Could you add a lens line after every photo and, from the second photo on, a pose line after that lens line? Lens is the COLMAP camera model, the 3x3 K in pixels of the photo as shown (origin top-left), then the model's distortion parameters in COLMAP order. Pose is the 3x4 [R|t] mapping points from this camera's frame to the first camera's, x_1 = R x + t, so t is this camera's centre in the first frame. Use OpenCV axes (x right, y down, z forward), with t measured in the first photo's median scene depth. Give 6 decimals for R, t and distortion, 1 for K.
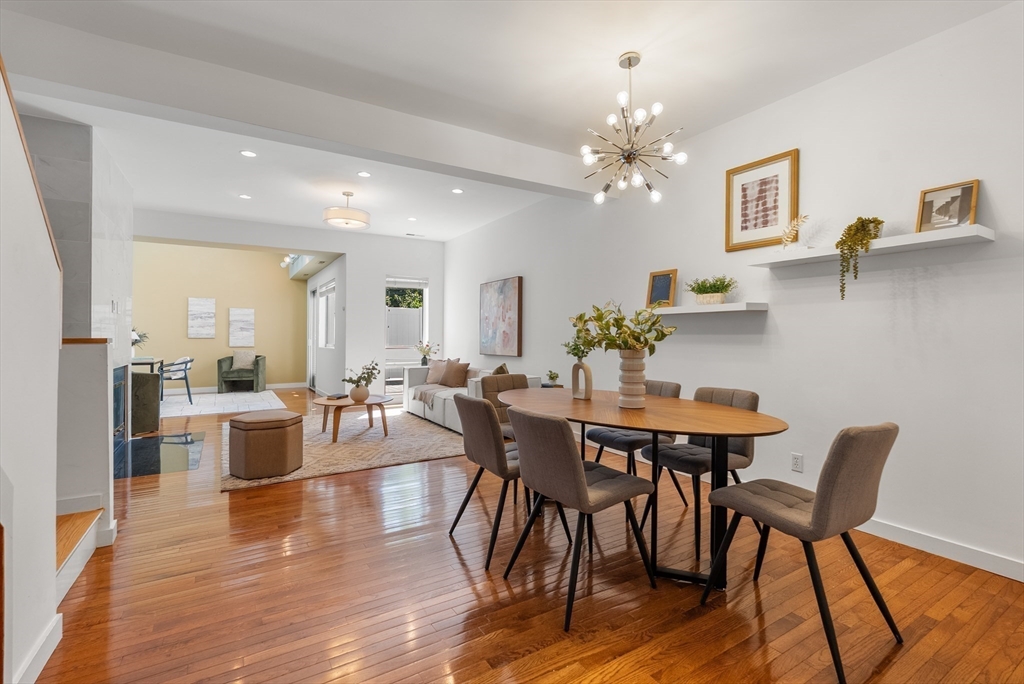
lens RADIAL K [[460.4, 0, 508.9], [0, 460.4, 335.2], [0, 0, 1]] dist [-0.000651, 0.000341]
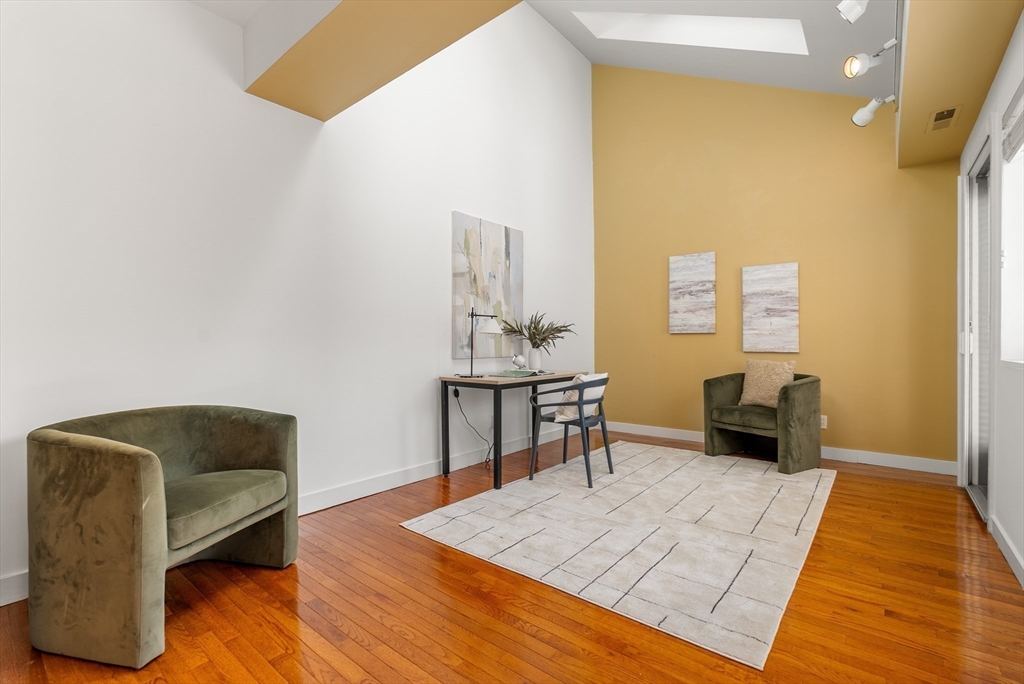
lens RADIAL K [[459.4, 0, 512.0], [0, 459.4, 342.0], [0, 0, 1]] dist [-0.000701, 0.000227]
pose [[0.327023, -0.001327, -0.945016, -0.691257], [0.010241, 0.999945, 0.002140, 0.033750], [0.944961, -0.010378, 0.327018, 1.751948]]
